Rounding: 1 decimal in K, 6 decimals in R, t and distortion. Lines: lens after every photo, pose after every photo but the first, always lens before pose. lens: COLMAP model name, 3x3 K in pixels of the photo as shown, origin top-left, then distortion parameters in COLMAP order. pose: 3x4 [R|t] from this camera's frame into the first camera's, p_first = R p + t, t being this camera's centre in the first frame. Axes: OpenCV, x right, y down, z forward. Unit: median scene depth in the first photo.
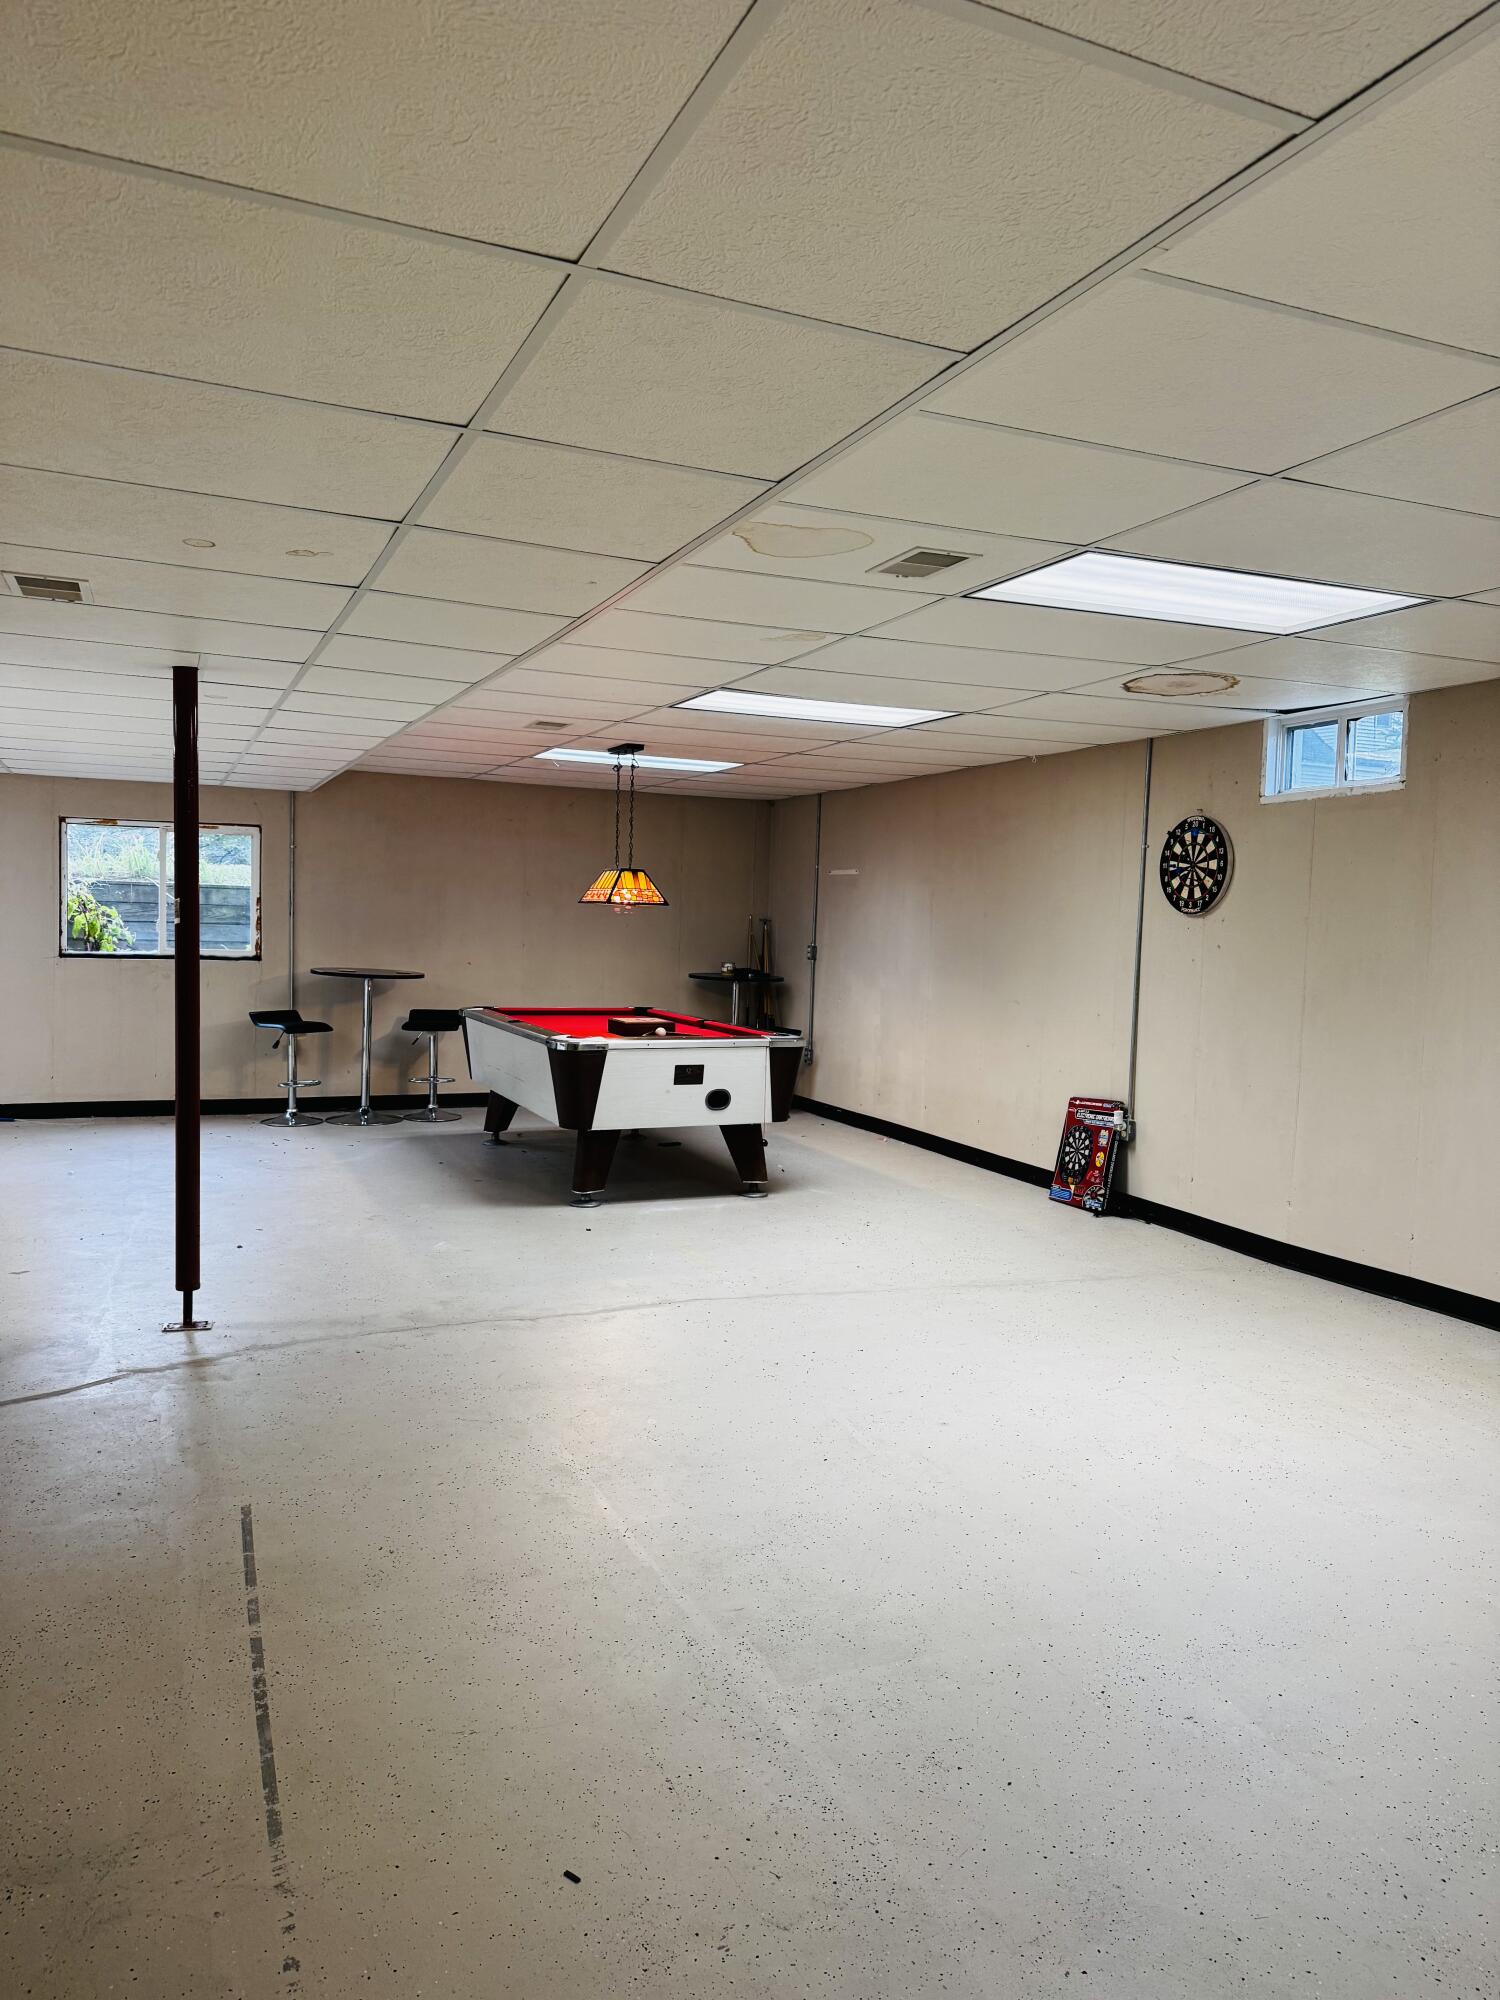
lens RADIAL K [[1392.5, 0, 742.6], [0, 1392.5, 1002.4], [0, 0, 1]] dist [0.047984, -0.054668]
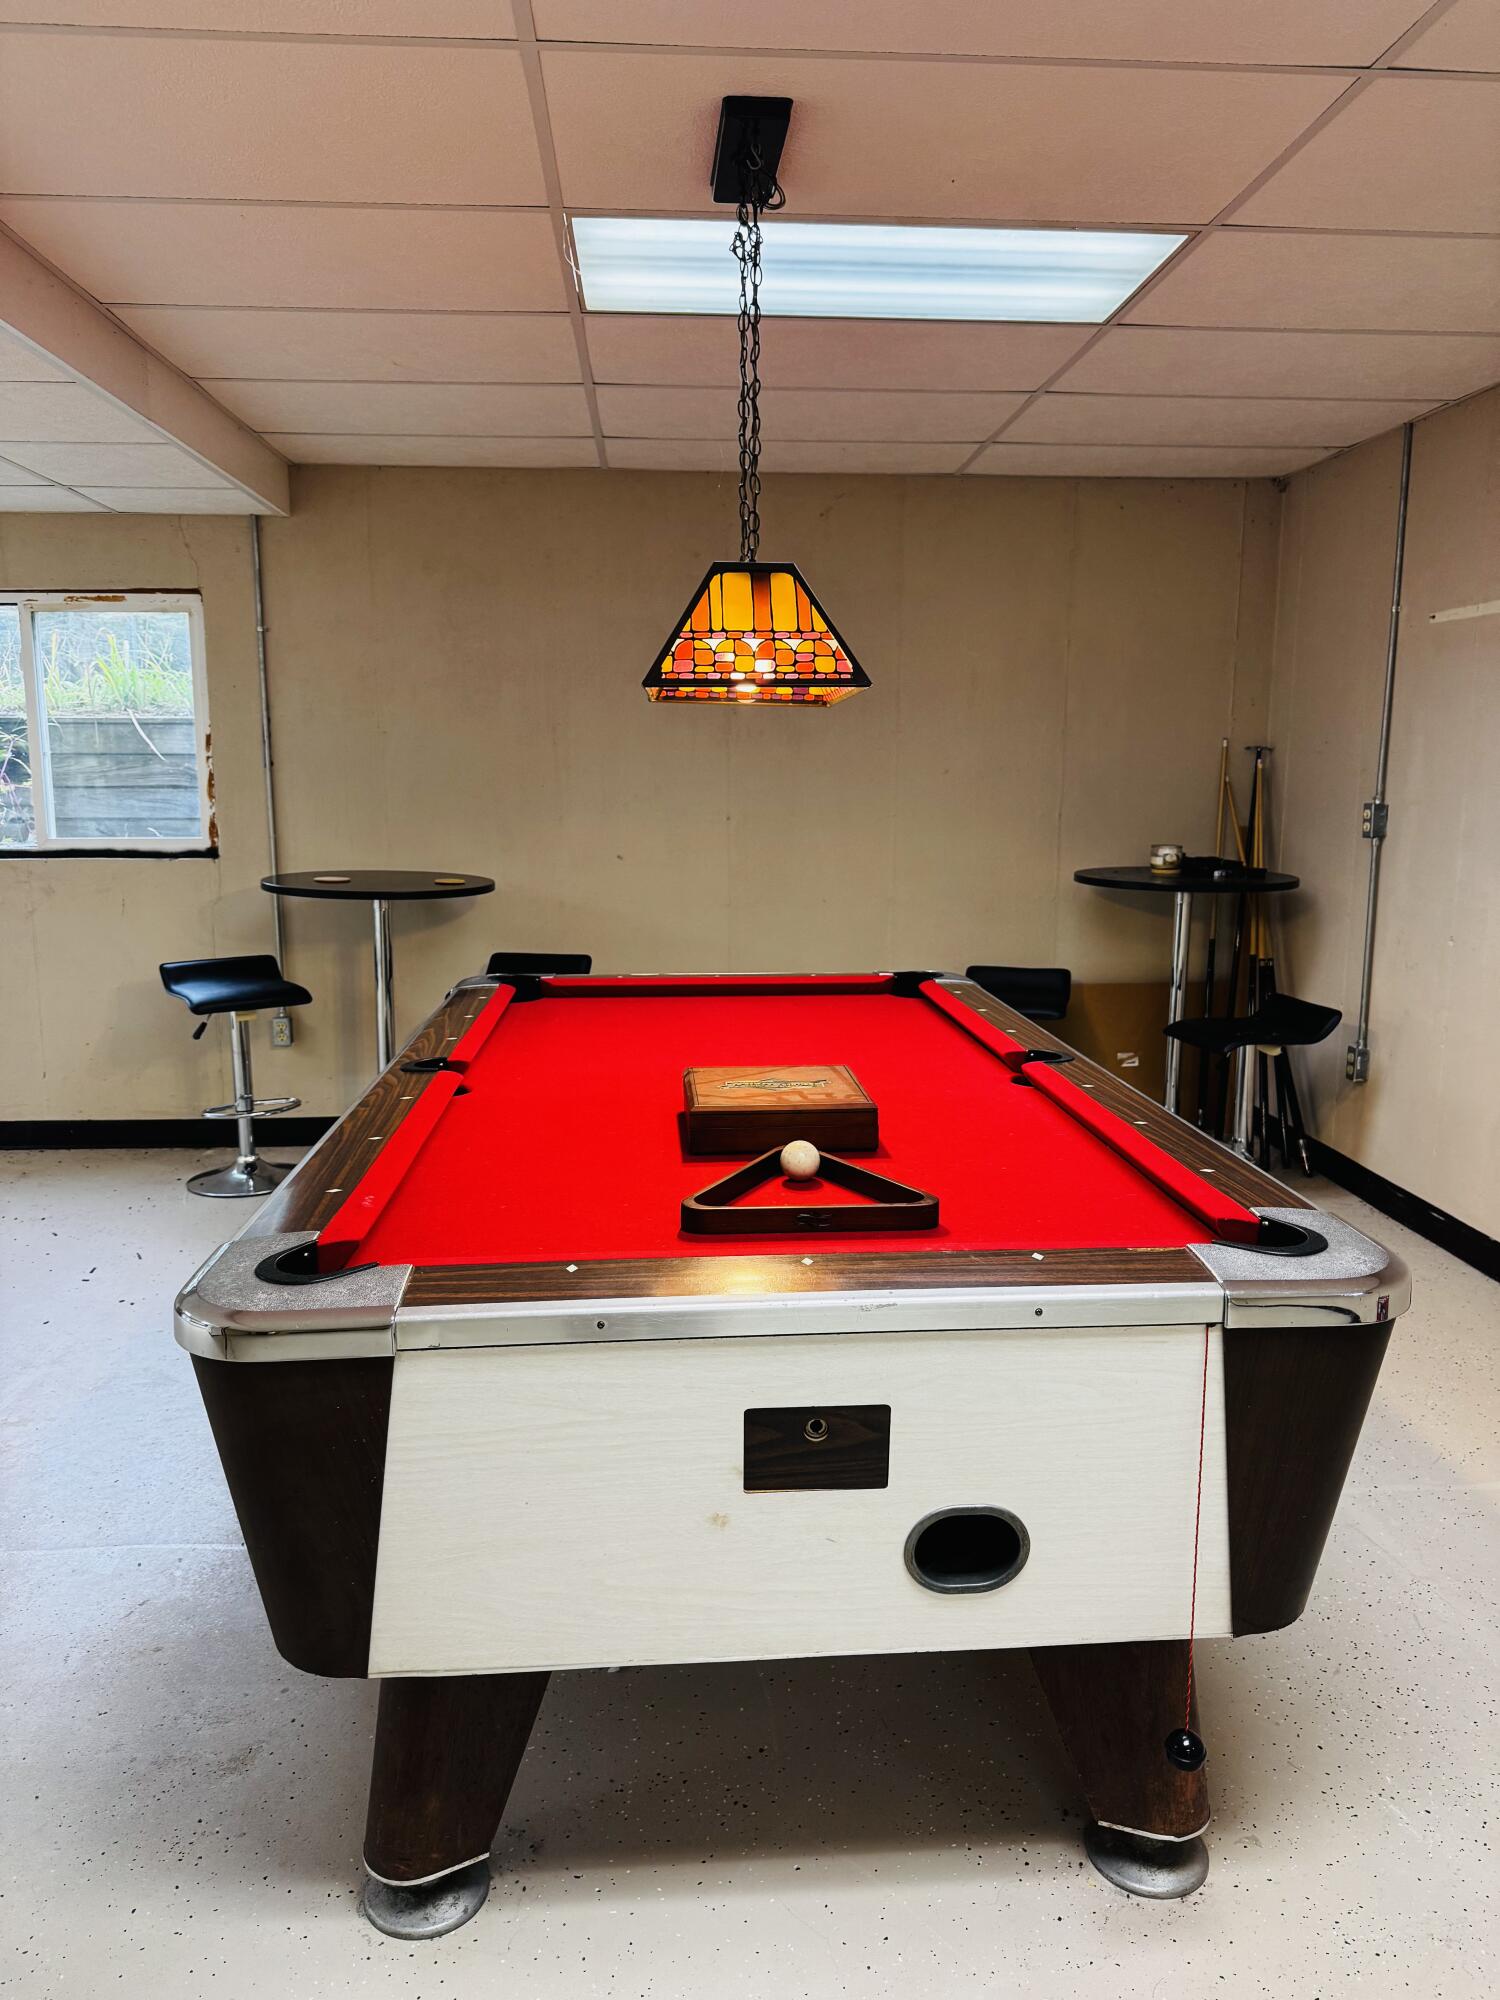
lens RADIAL K [[1392.5, 0, 750.9], [0, 1392.5, 983.9], [0, 0, 1]] dist [0.047984, -0.054668]
pose [[0.942723, 0.021140, -0.332906, 0.015743], [0.008599, 0.996118, 0.087608, -0.027151], [0.333465, -0.085453, 0.938882, 0.574537]]
